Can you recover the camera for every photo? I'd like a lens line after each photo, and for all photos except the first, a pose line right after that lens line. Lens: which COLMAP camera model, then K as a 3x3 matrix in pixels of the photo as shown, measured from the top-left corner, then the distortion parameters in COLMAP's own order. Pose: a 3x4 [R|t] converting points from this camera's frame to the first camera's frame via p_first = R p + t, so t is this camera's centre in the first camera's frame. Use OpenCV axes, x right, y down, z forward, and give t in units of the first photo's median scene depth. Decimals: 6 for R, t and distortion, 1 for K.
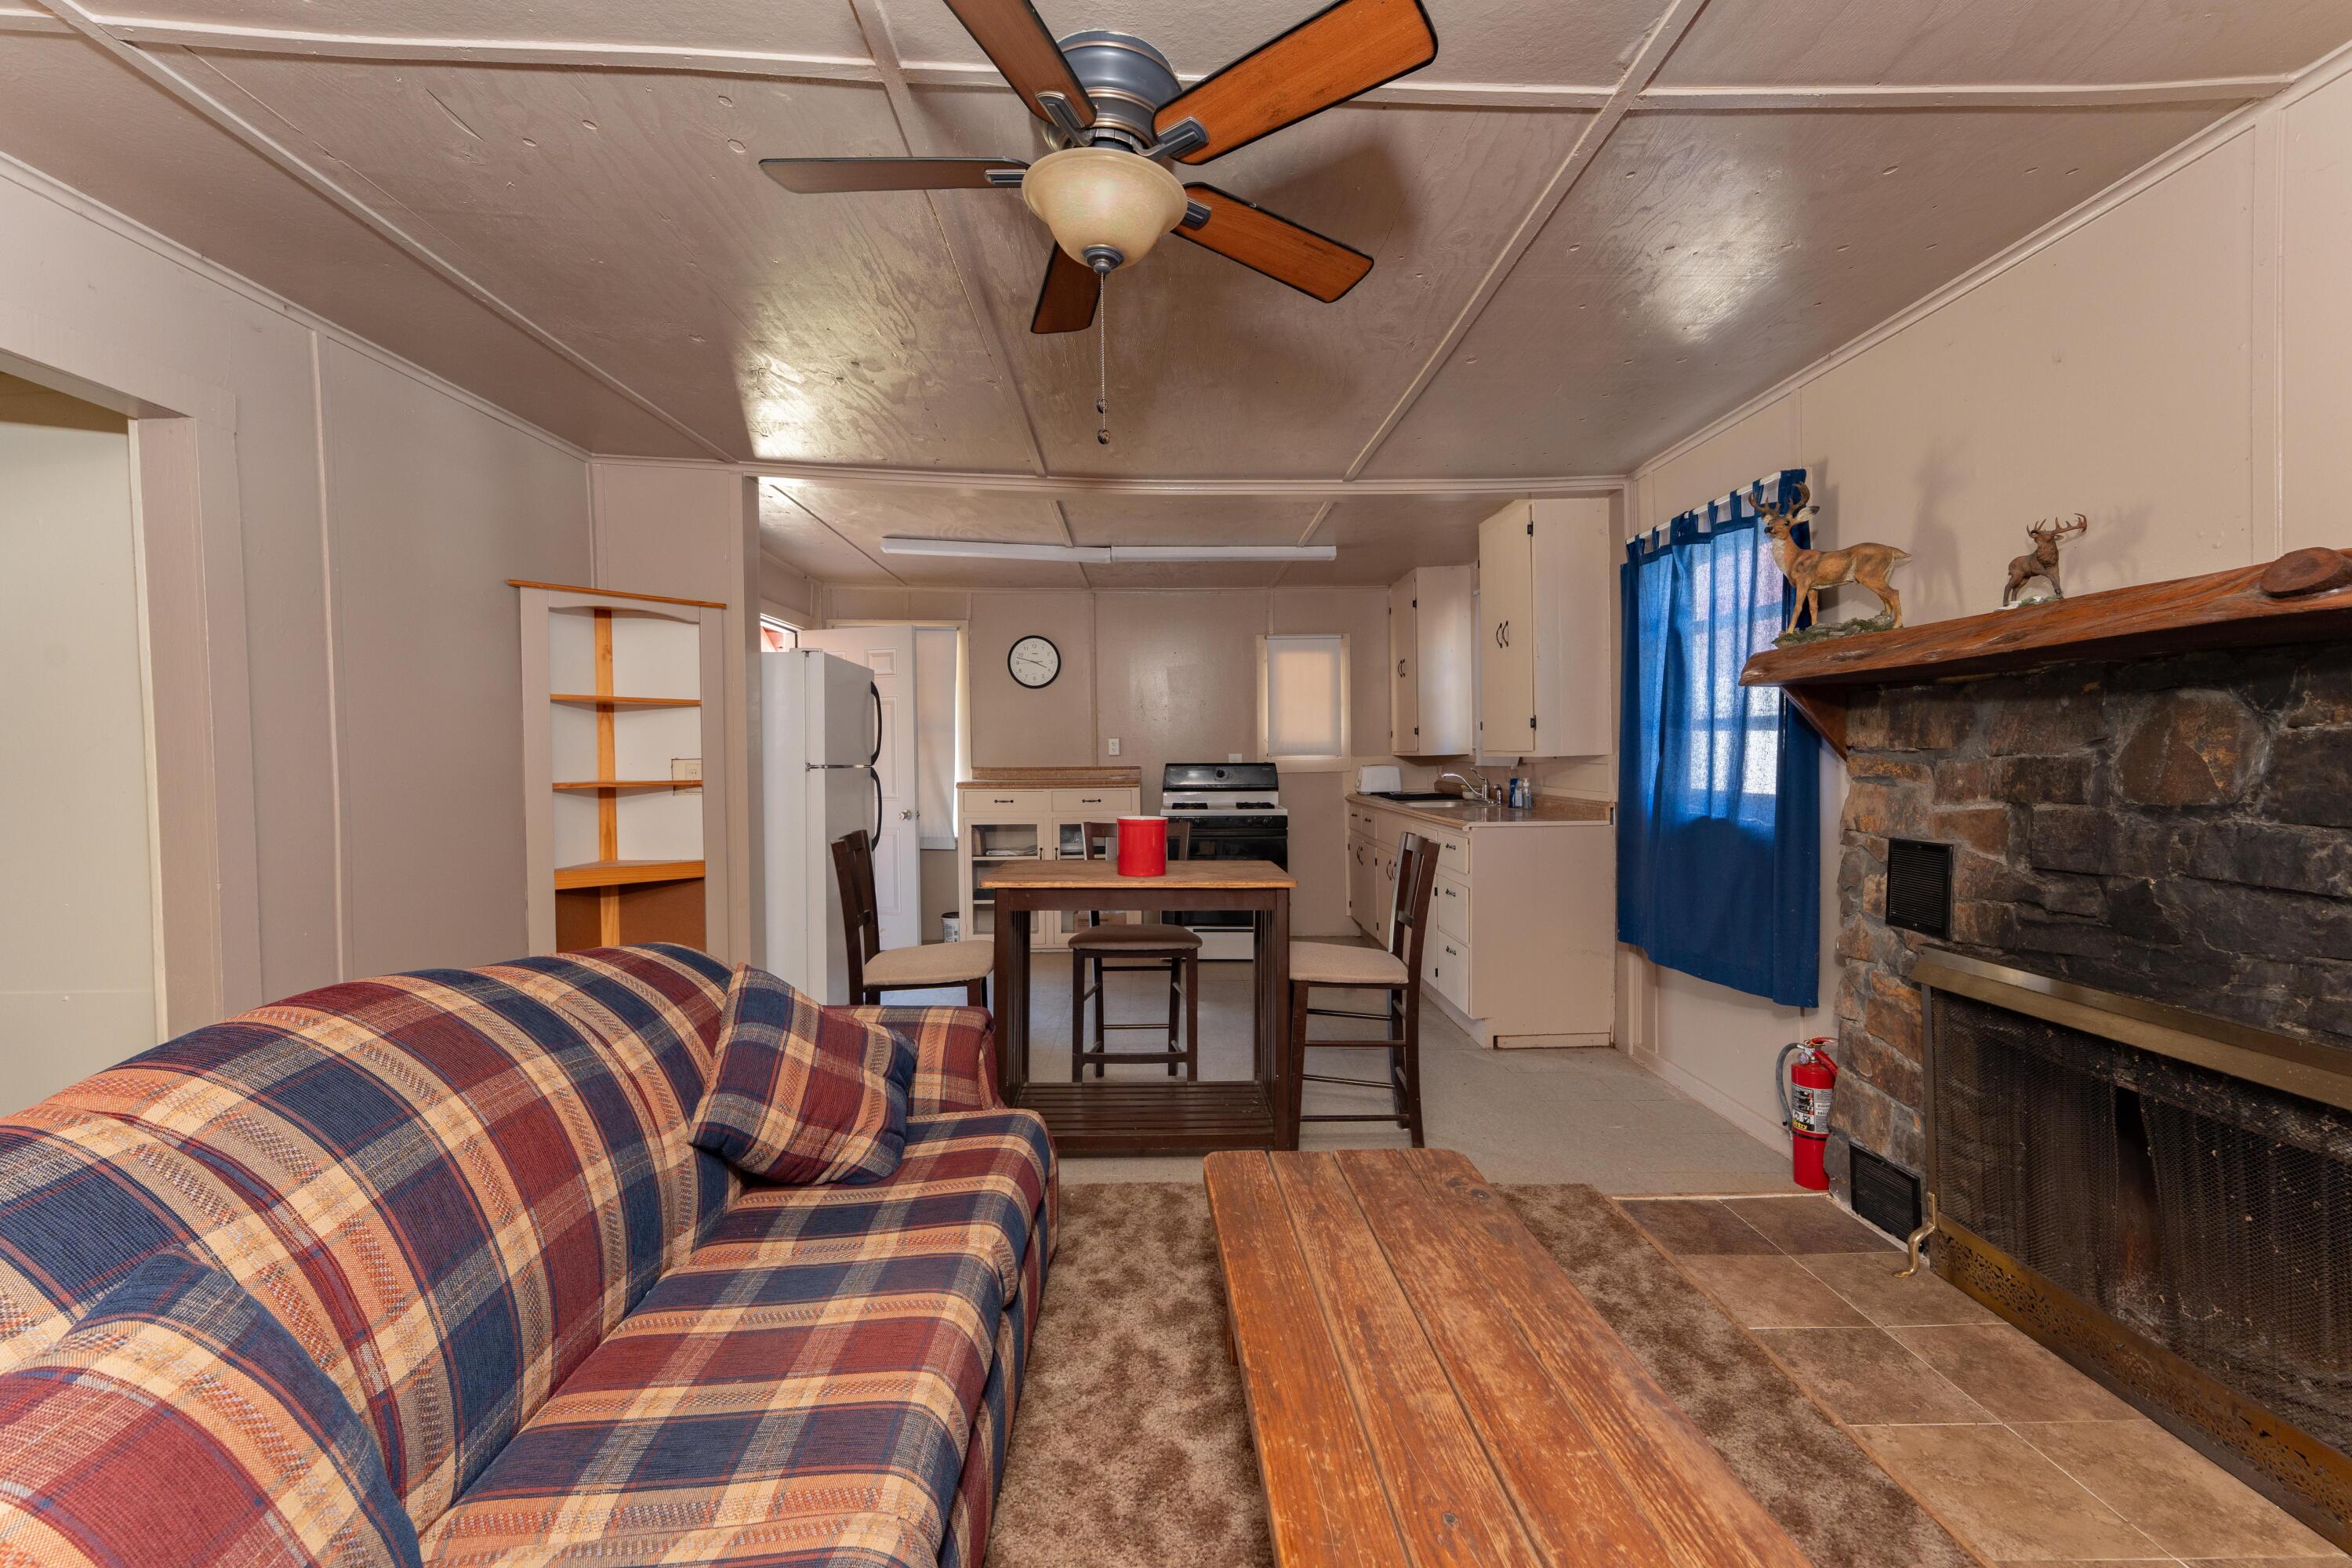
lens RADIAL K [[947.4, 0, 1194.1], [0, 947.4, 771.6], [0, 0, 1]] dist [0.001258, -0.000008]
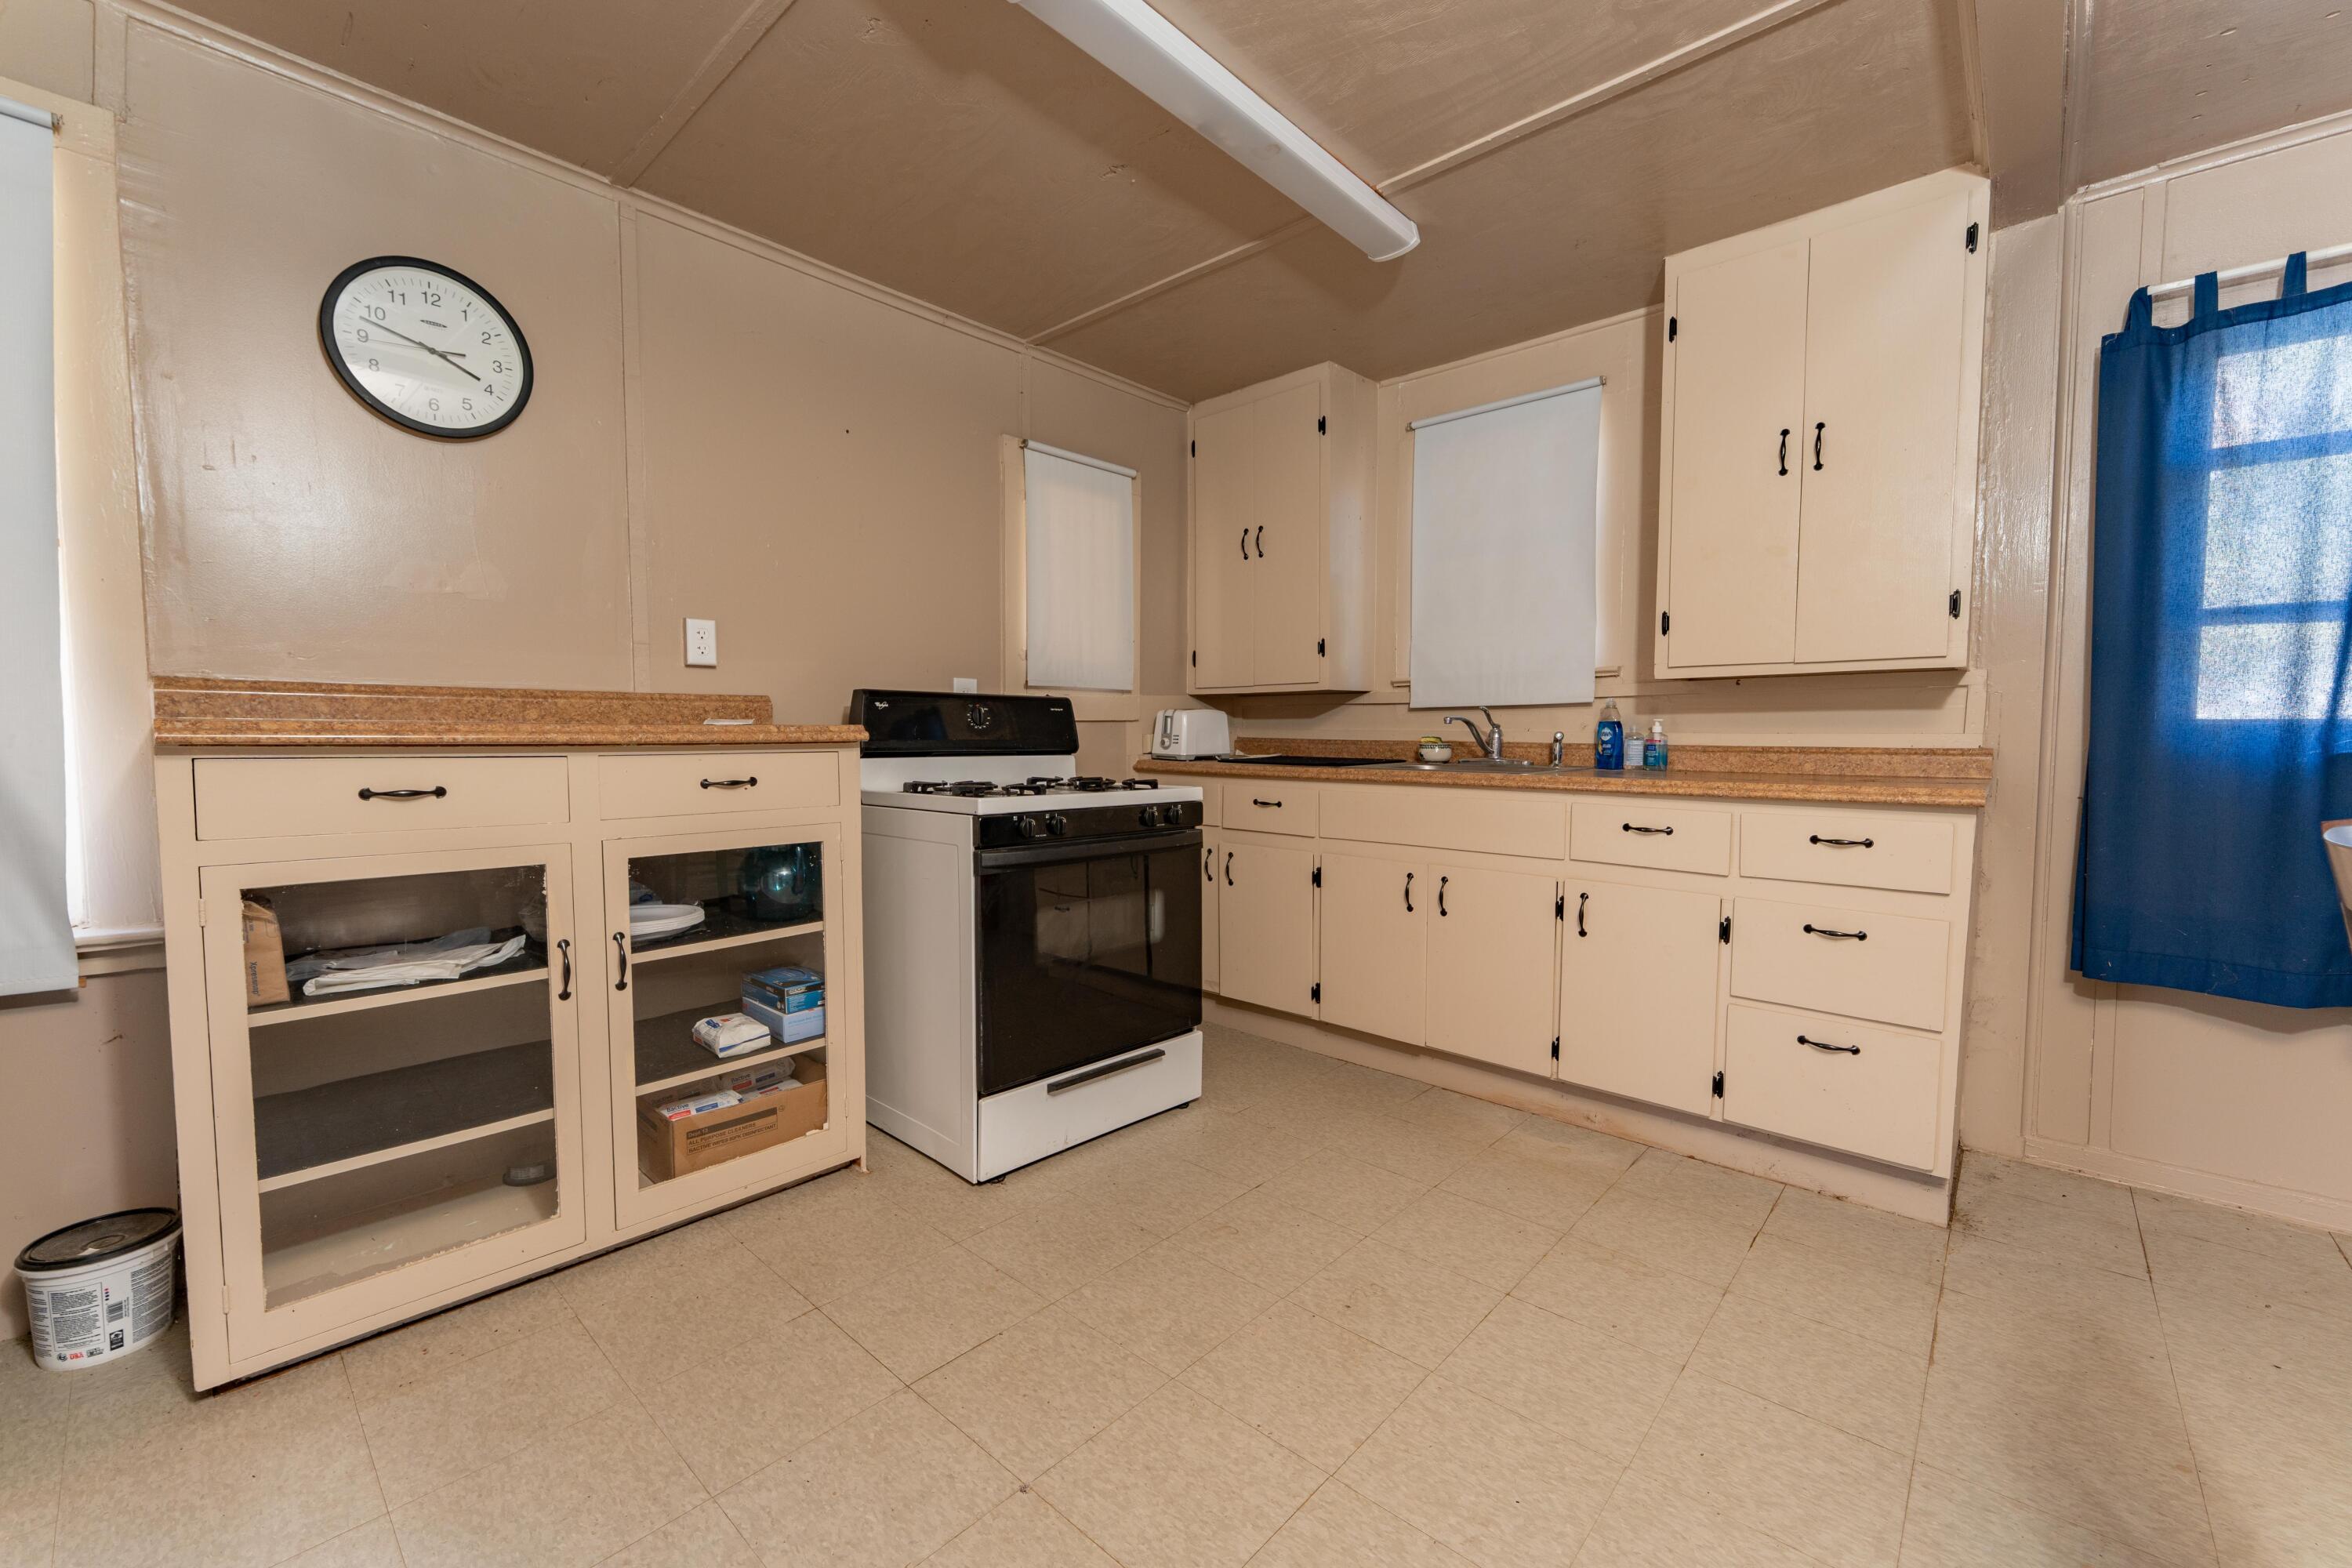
lens RADIAL K [[947.4, 0, 1156.7], [0, 947.4, 785.8], [0, 0, 1]] dist [0.001258, -0.000008]
pose [[0.701918, -0.027412, 0.711730, -0.603041], [0.007343, 0.999485, 0.031253, 0.055395], [-0.712220, -0.016710, 0.701757, 1.609938]]
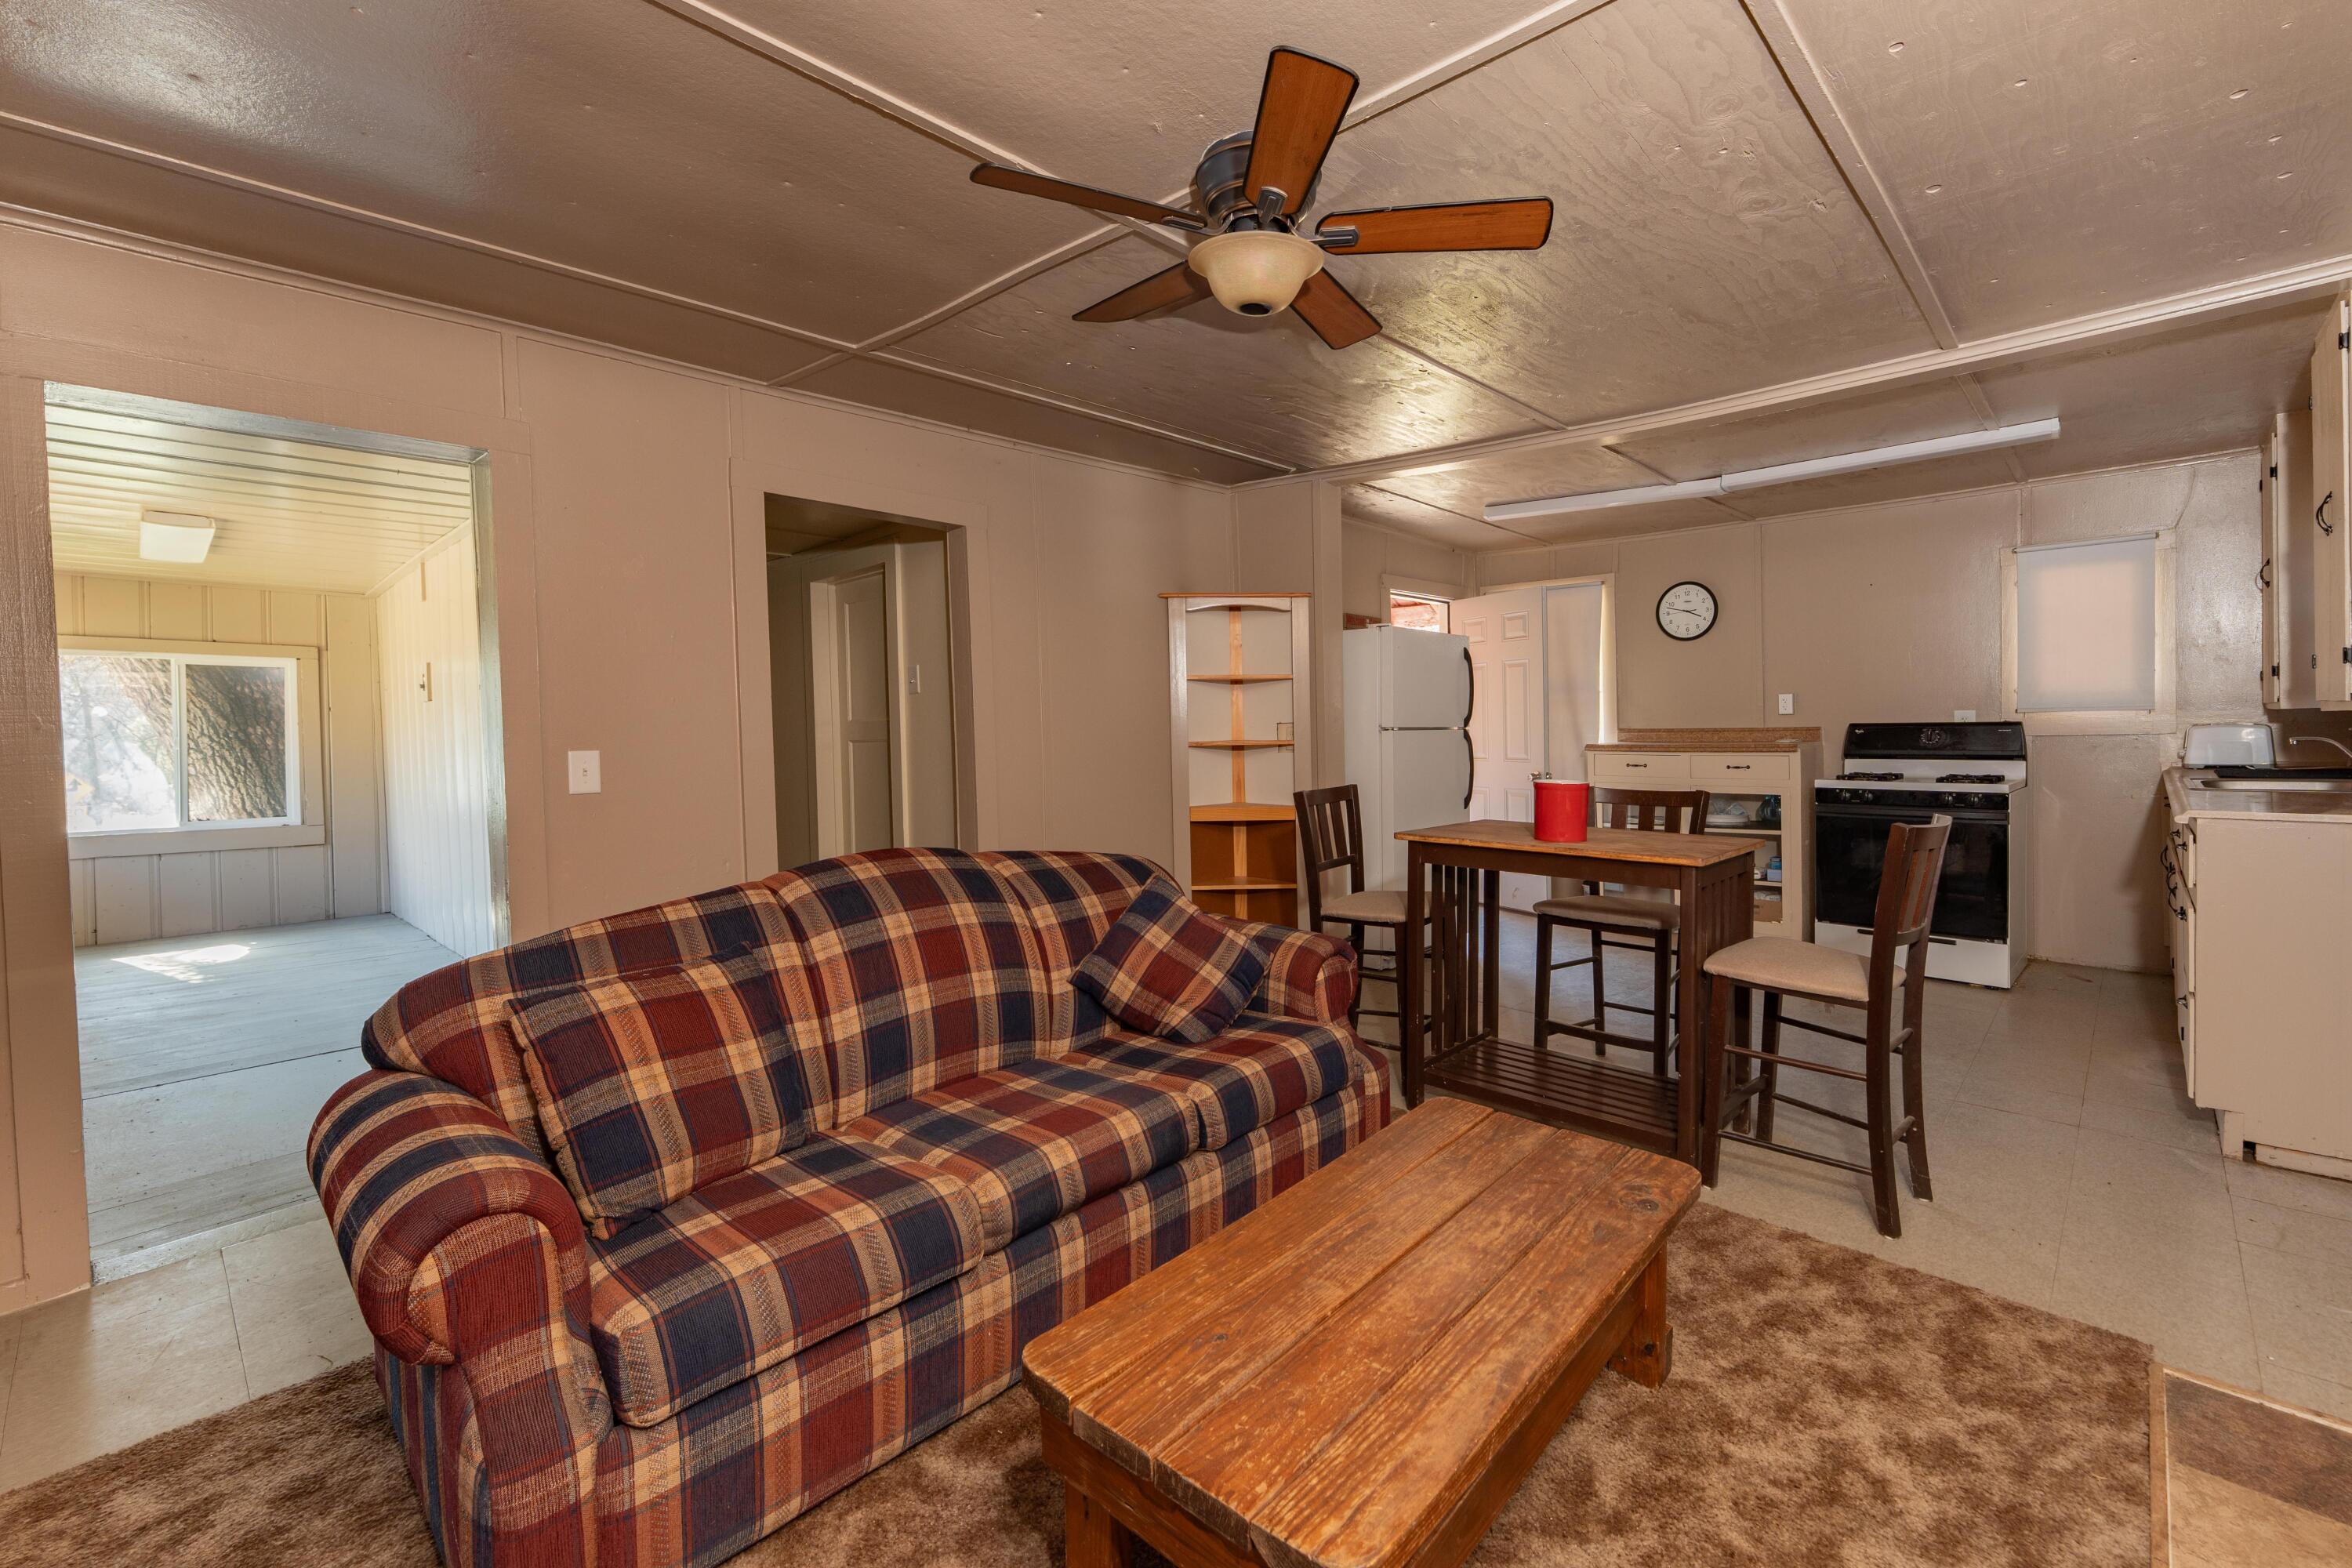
lens RADIAL K [[999.5, 0, 1222.6], [0, 999.5, 754.8], [0, 0, 1]] dist [-0.001634, -0.000773]
pose [[0.710725, 0.017571, -0.703251, 0.508501], [-0.001758, 0.999729, 0.023202, -0.002355], [0.703468, -0.015254, 0.710563, 0.037408]]
